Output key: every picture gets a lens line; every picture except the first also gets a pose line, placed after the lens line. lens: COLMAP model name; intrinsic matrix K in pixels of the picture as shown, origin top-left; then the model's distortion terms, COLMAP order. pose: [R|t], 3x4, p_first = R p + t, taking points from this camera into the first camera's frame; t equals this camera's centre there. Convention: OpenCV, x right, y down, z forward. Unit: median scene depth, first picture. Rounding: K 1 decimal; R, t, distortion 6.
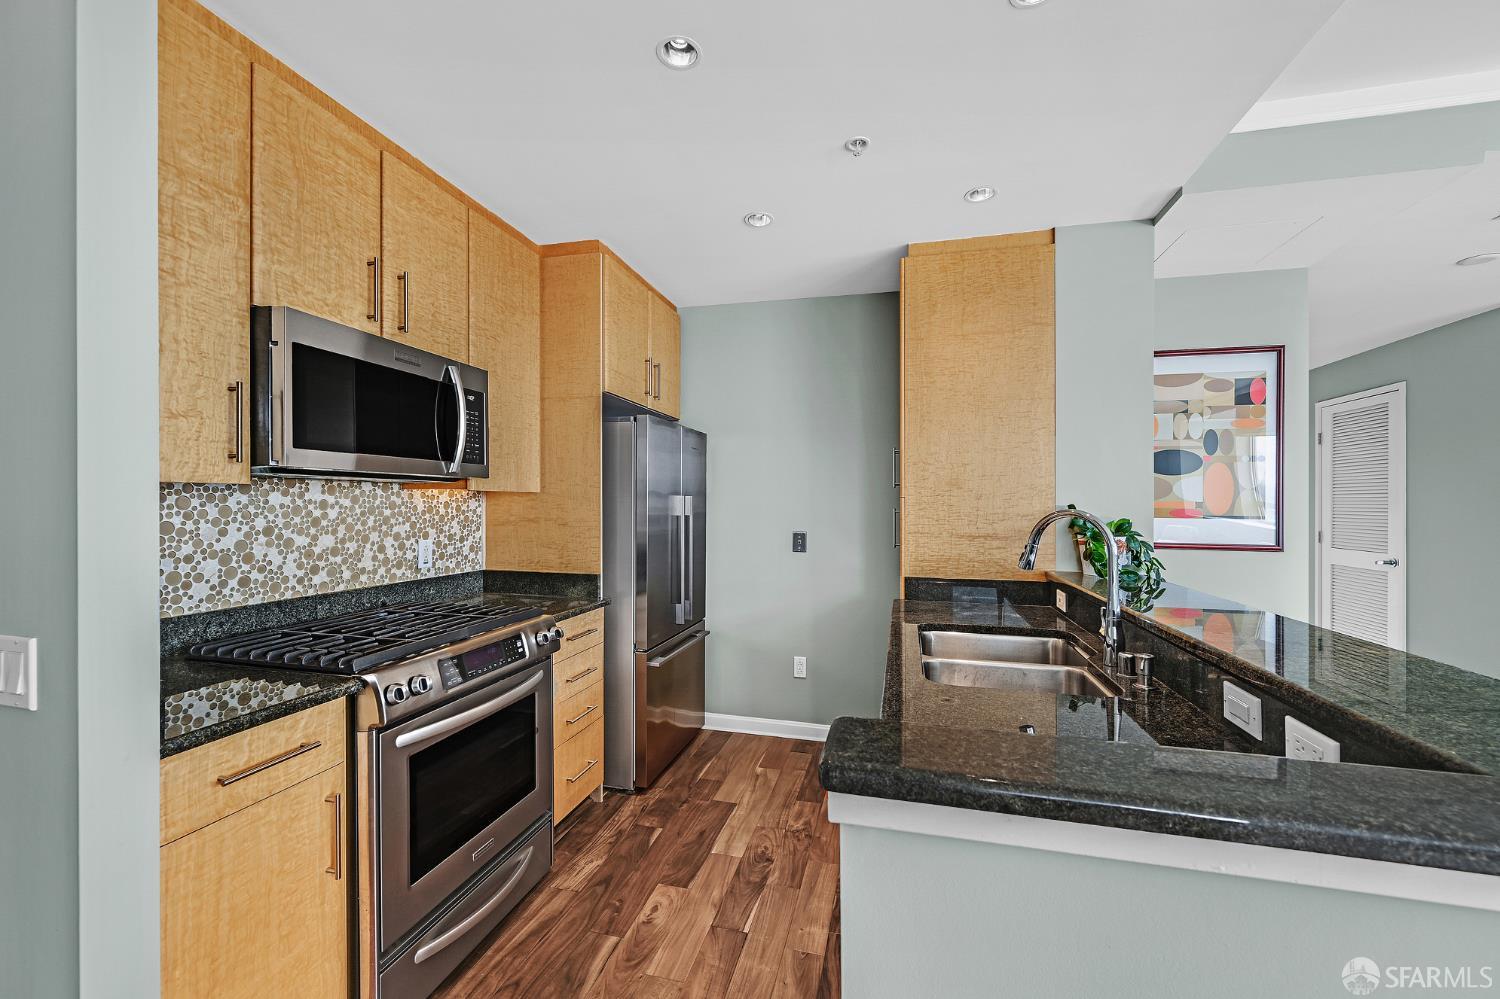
lens RADIAL K [[610.7, 0, 736.7], [0, 610.7, 495.7], [0, 0, 1]] dist [-0.007439, -0.000846]
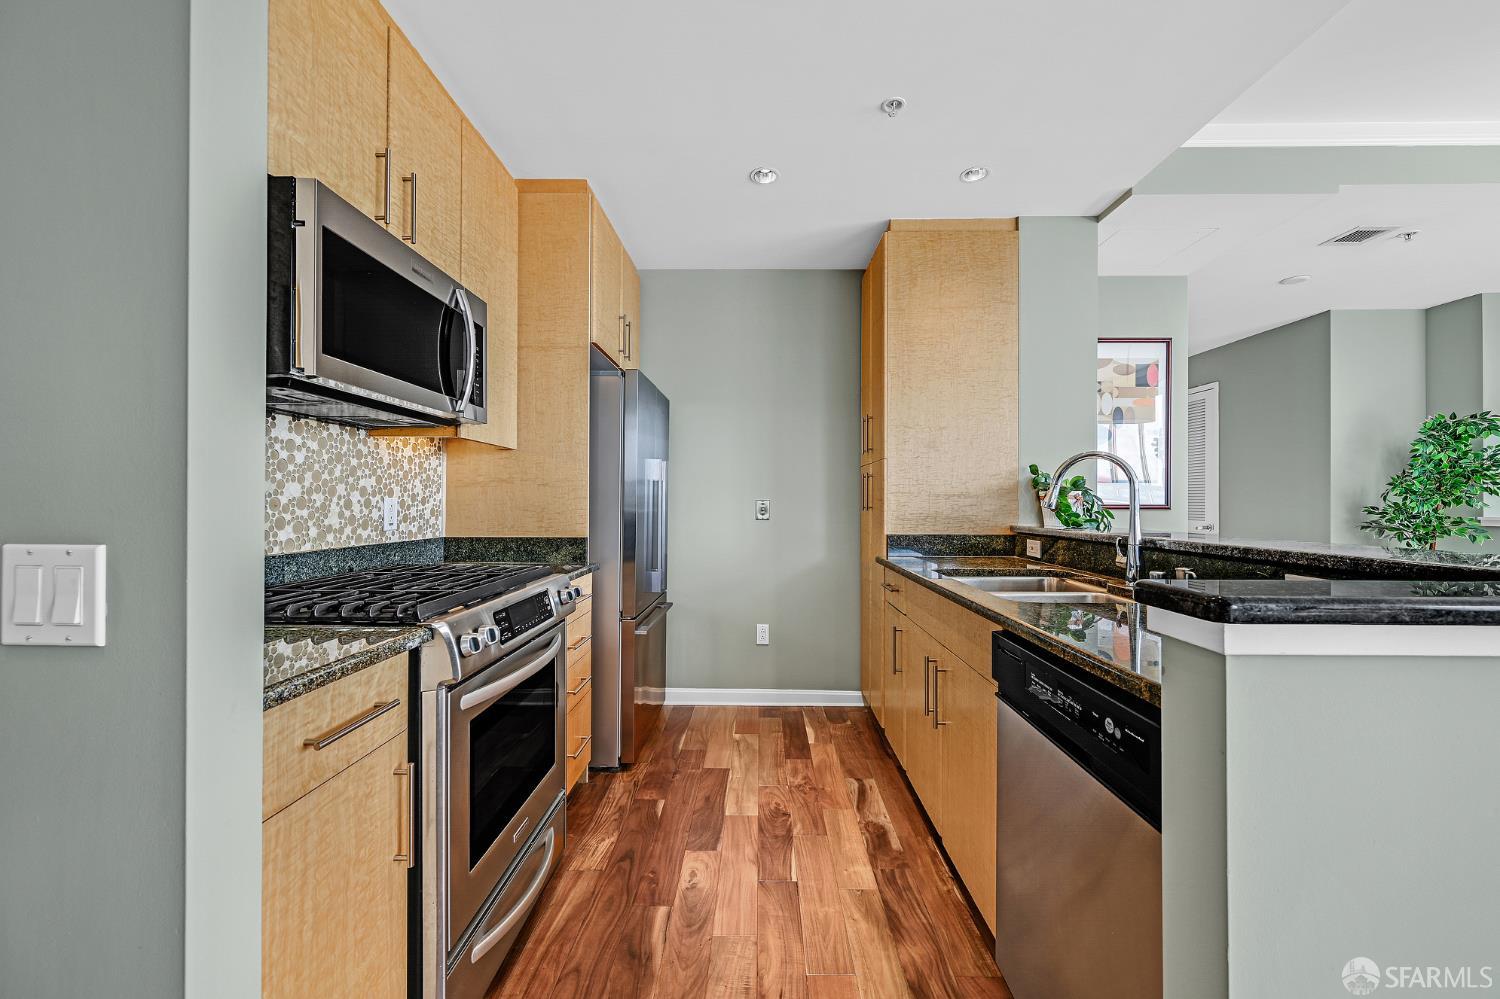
lens RADIAL K [[610.7, 0, 739.7], [0, 610.7, 493.6], [0, 0, 1]] dist [-0.007439, -0.000846]
pose [[0.969393, 0.000081, 0.245513, -0.285480], [0.001184, 0.999987, -0.005007, 0.083680], [-0.245510, 0.005144, 0.969380, 0.051907]]
